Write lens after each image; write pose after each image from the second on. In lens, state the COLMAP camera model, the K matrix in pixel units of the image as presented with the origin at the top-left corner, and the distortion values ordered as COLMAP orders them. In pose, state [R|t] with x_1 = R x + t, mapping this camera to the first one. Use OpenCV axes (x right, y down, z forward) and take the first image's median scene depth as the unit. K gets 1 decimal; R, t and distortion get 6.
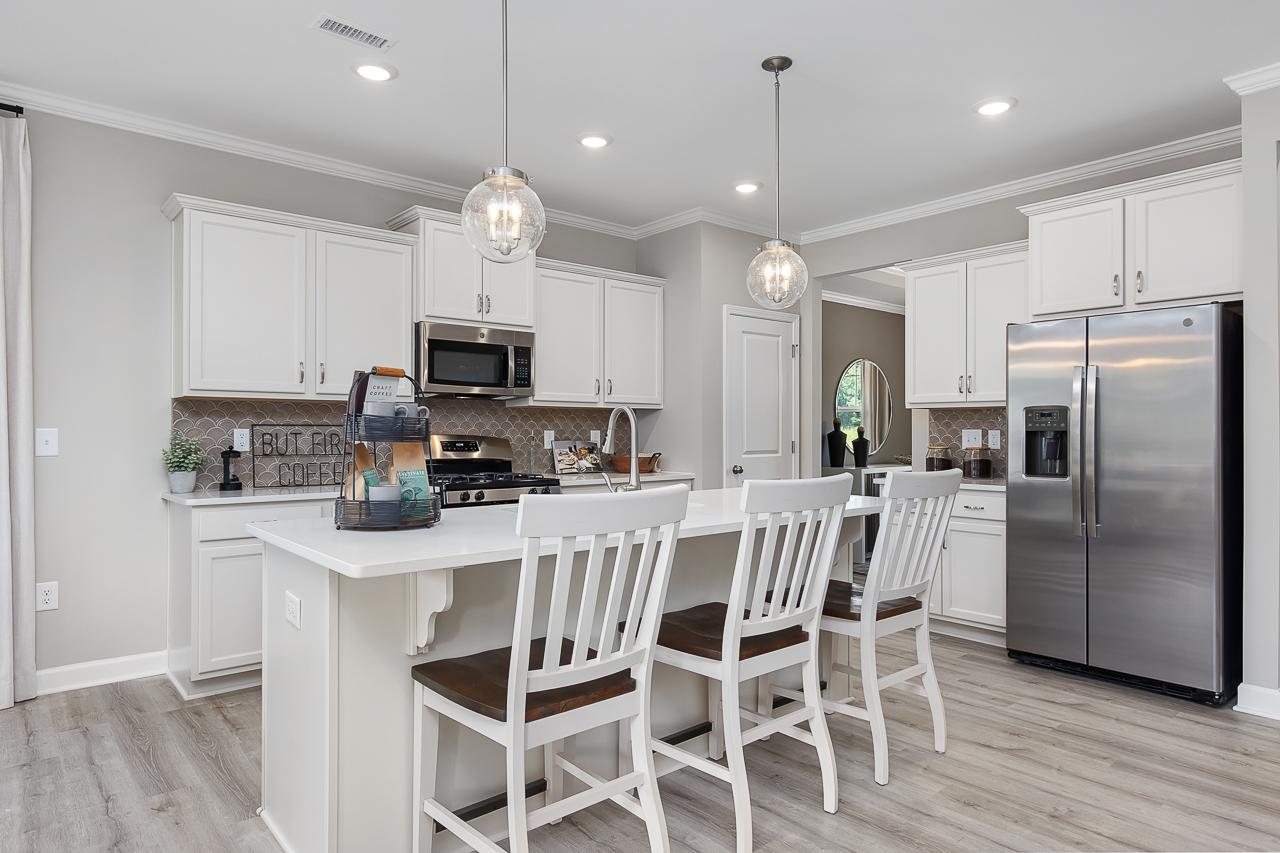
lens RADIAL K [[758.6, 0, 640.0], [0, 758.6, 426.5], [0, 0, 1]] dist [0.002857, 0.001062]
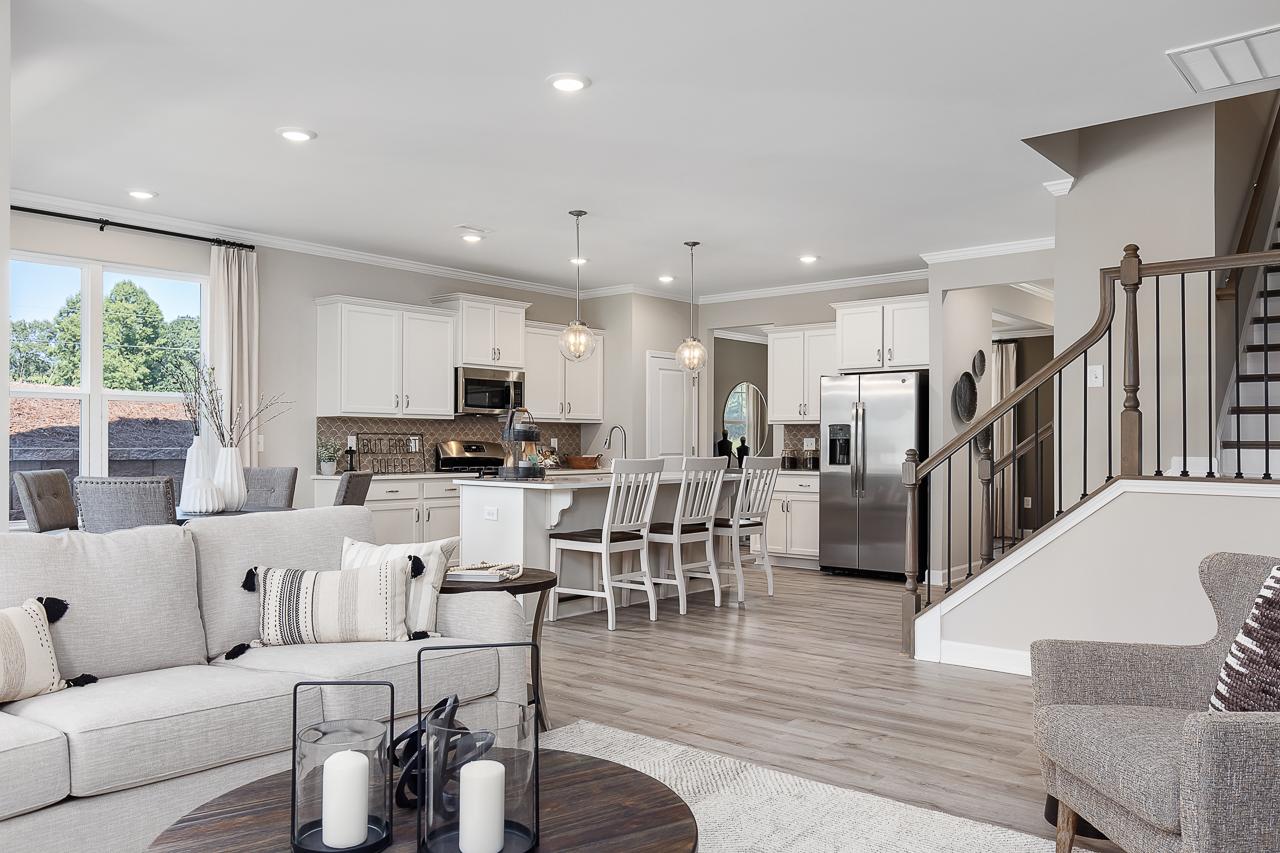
lens RADIAL K [[964.8, 0, 640.0], [0, 964.8, 426.5], [0, 0, 1]] dist [-0.000409, -0.000252]
pose [[0.987130, 0.005040, 0.159841, -0.241955], [-0.003271, 0.999930, -0.011329, 0.003691], [-0.159887, 0.010661, 0.987078, -0.992449]]
